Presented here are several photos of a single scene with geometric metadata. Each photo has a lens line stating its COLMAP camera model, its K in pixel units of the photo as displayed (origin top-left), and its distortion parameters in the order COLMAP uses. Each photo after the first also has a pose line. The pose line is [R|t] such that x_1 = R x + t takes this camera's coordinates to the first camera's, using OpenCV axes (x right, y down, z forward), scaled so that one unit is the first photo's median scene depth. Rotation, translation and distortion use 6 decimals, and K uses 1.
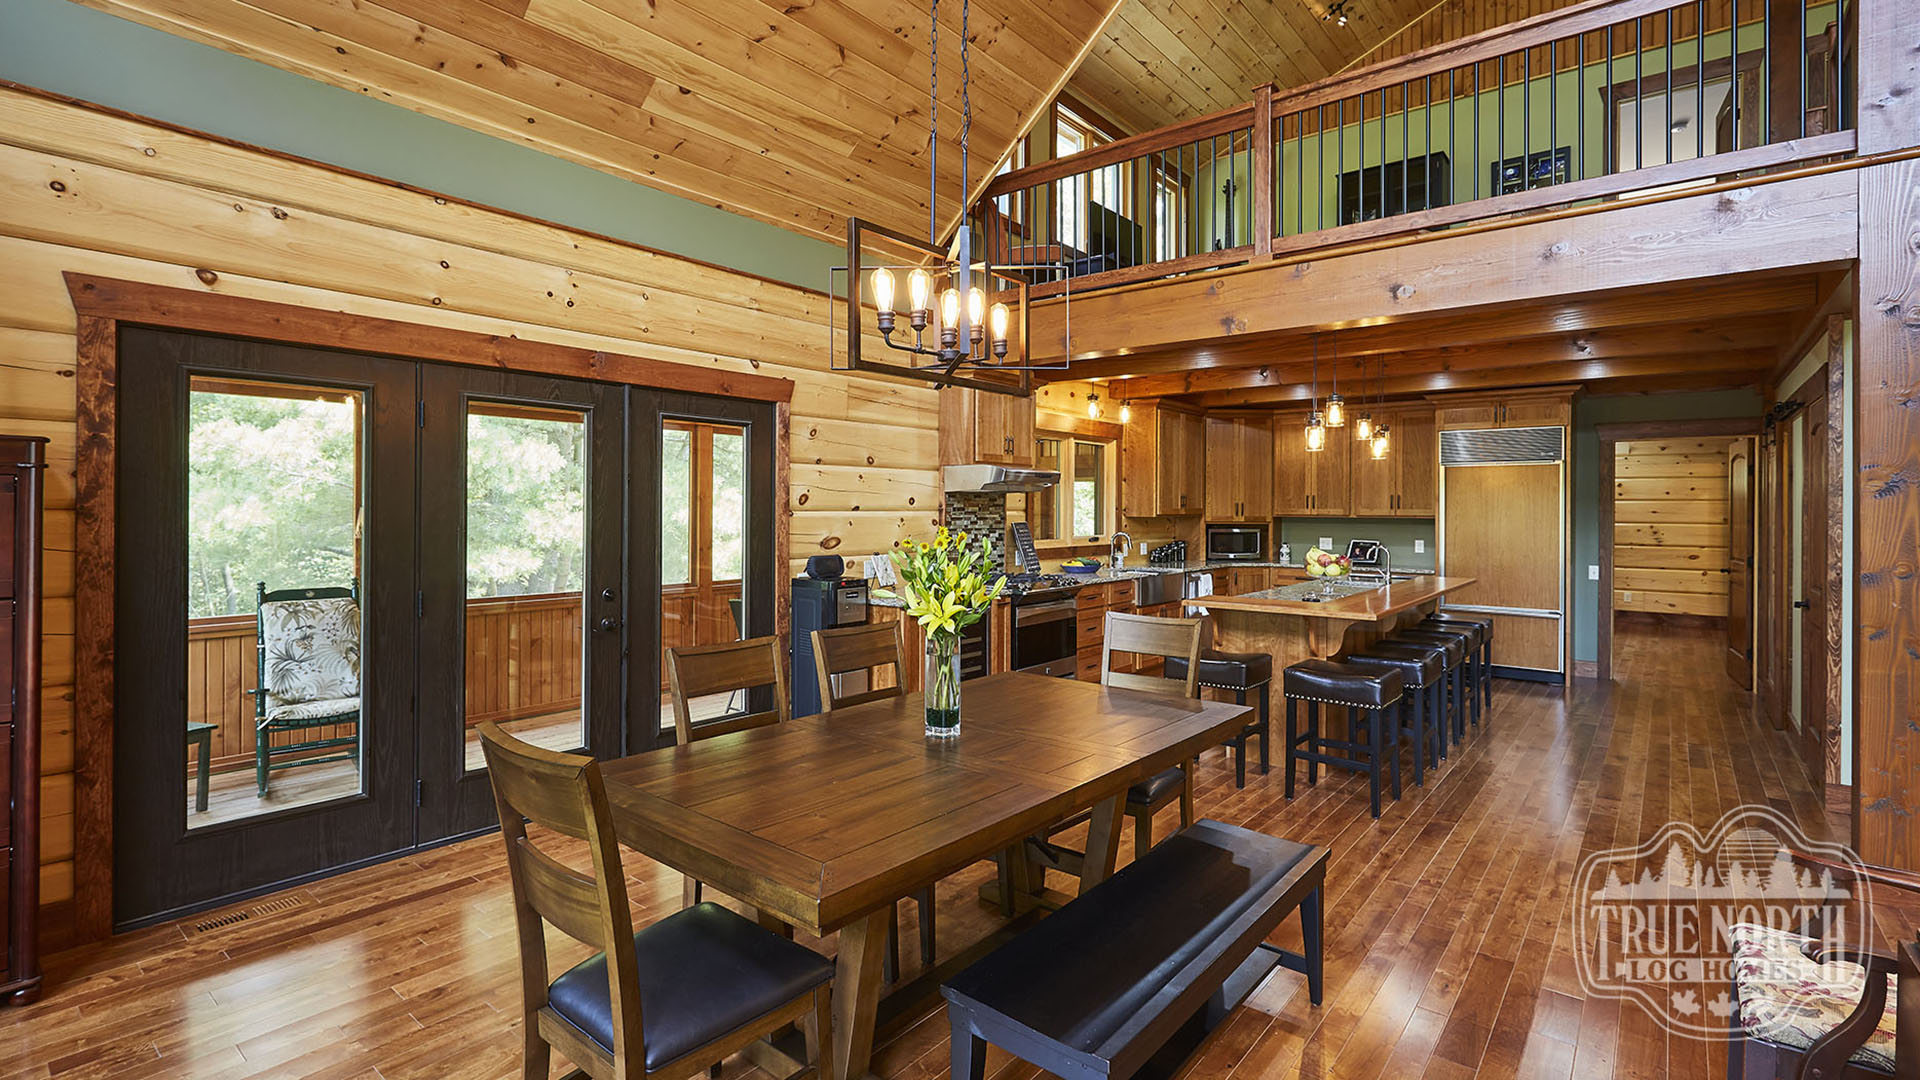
lens RADIAL K [[882.6, 0, 956.2], [0, 882.6, 508.6], [0, 0, 1]] dist [-0.004563, -0.000392]
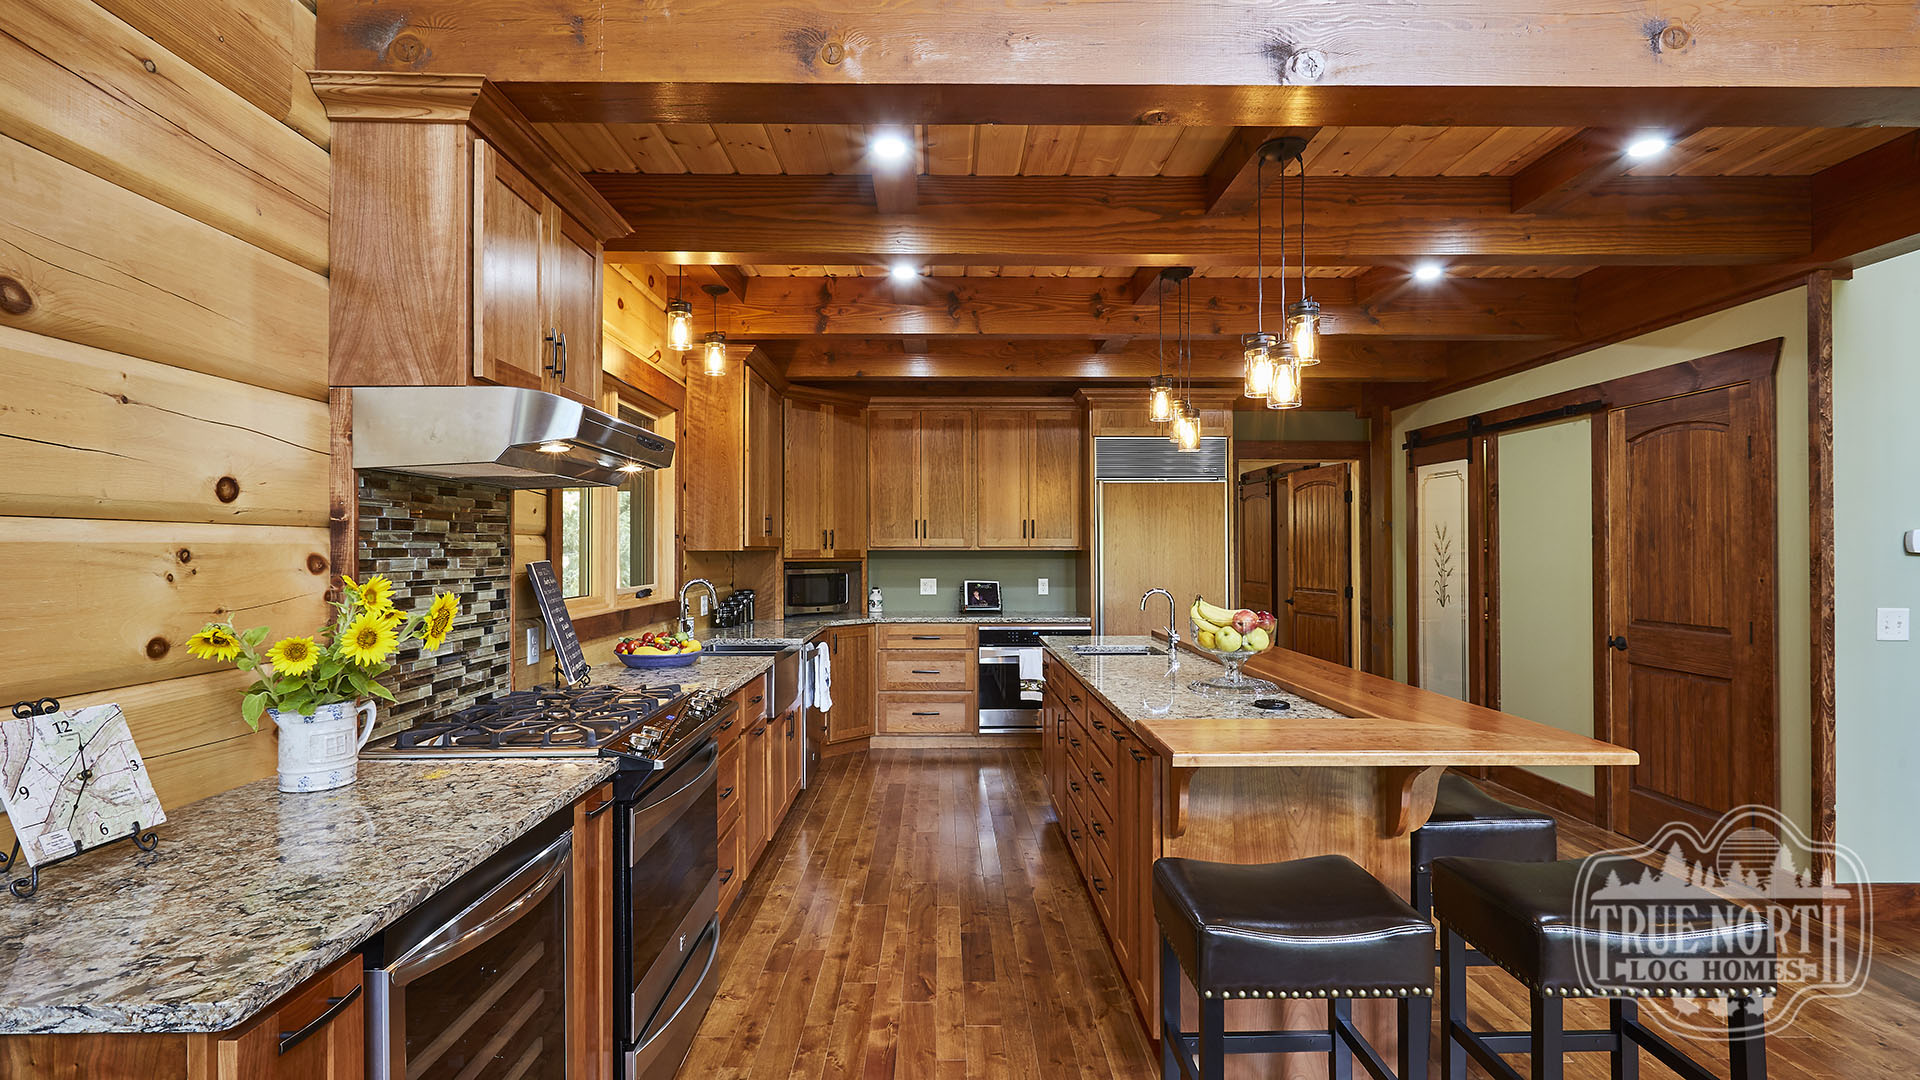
lens RADIAL K [[882.6, 0, 953.4], [0, 882.6, 546.3], [0, 0, 1]] dist [-0.004563, -0.000392]
pose [[0.771384, -0.003313, 0.636362, -0.040578], [0.005521, 0.999984, -0.001486, 0.009260], [-0.636346, 0.004660, 0.771389, 0.513922]]
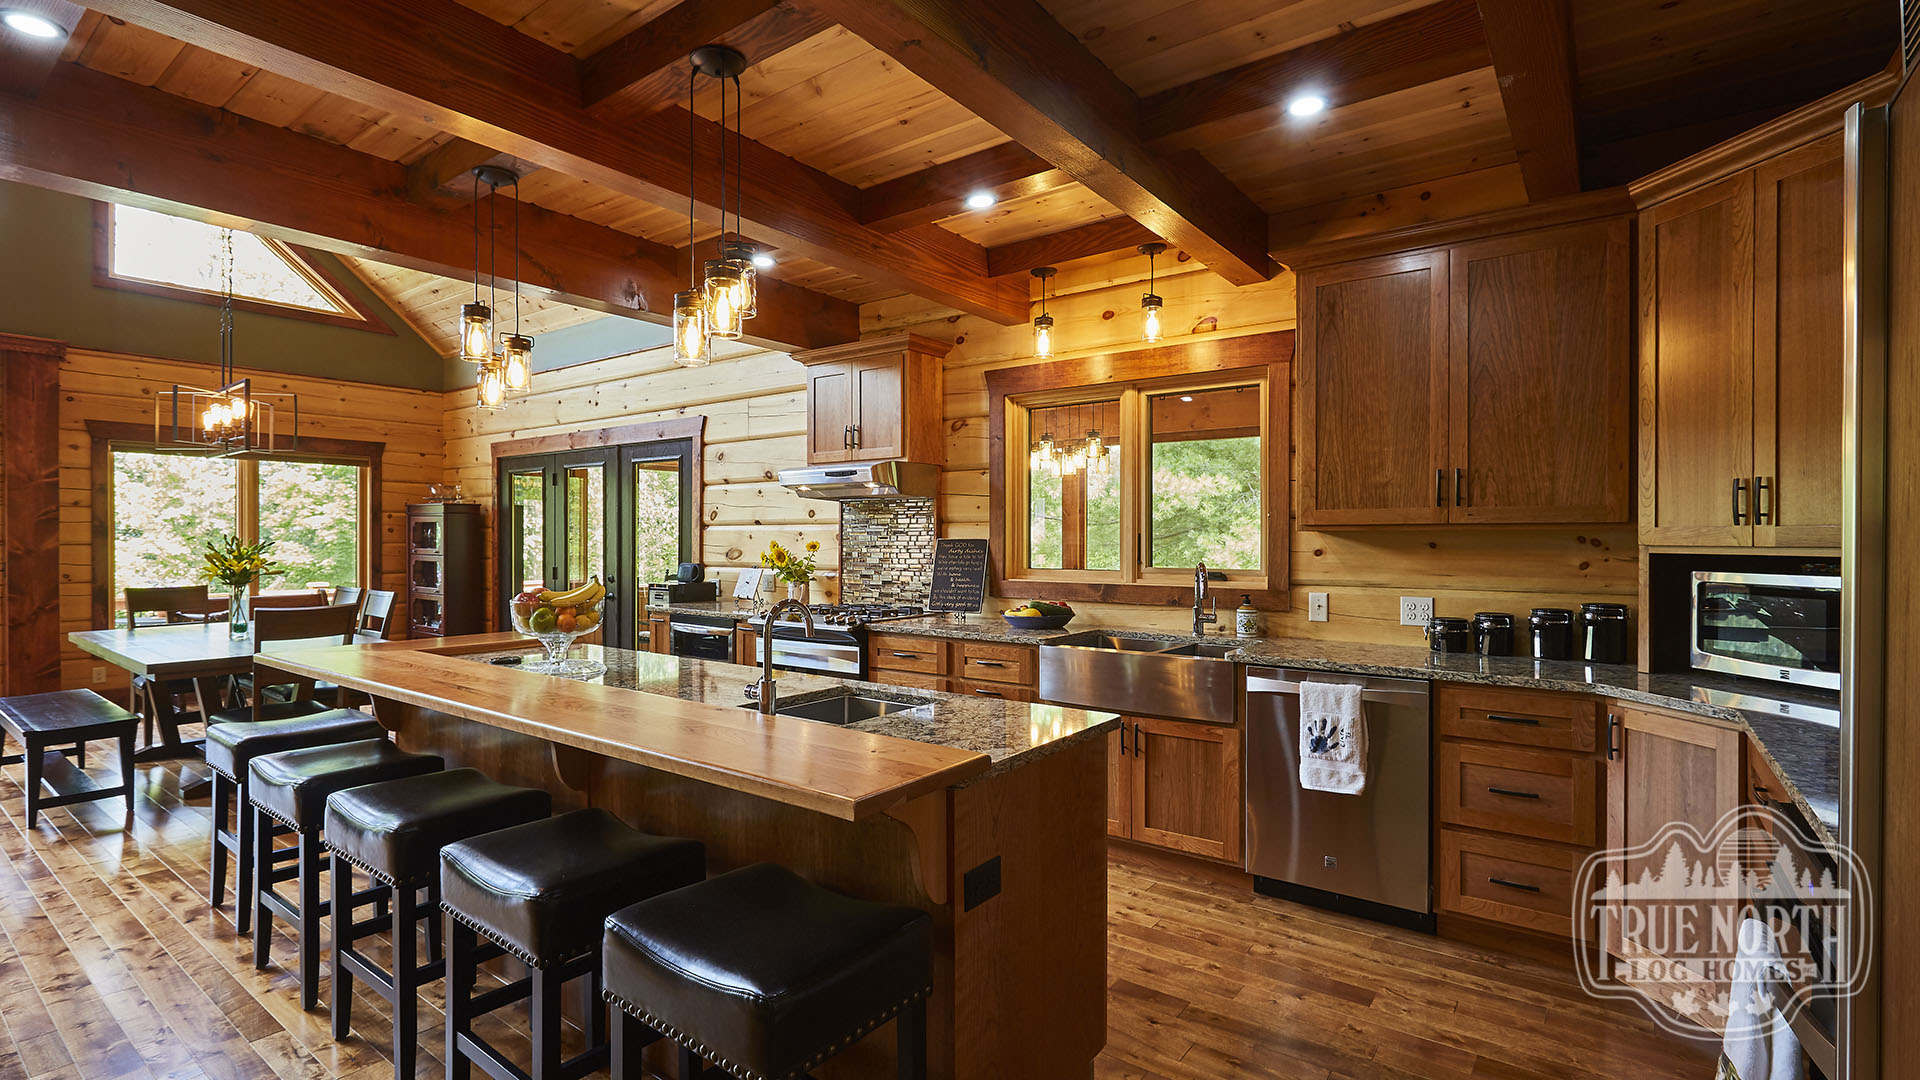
lens RADIAL K [[882.6, 0, 962.6], [0, 882.6, 532.7], [0, 0, 1]] dist [-0.004563, -0.000392]
pose [[0.042631, -0.004413, -0.999081, 0.711700], [0.003030, 0.999986, -0.004288, 0.012712], [0.999086, -0.002845, 0.042644, 0.906920]]
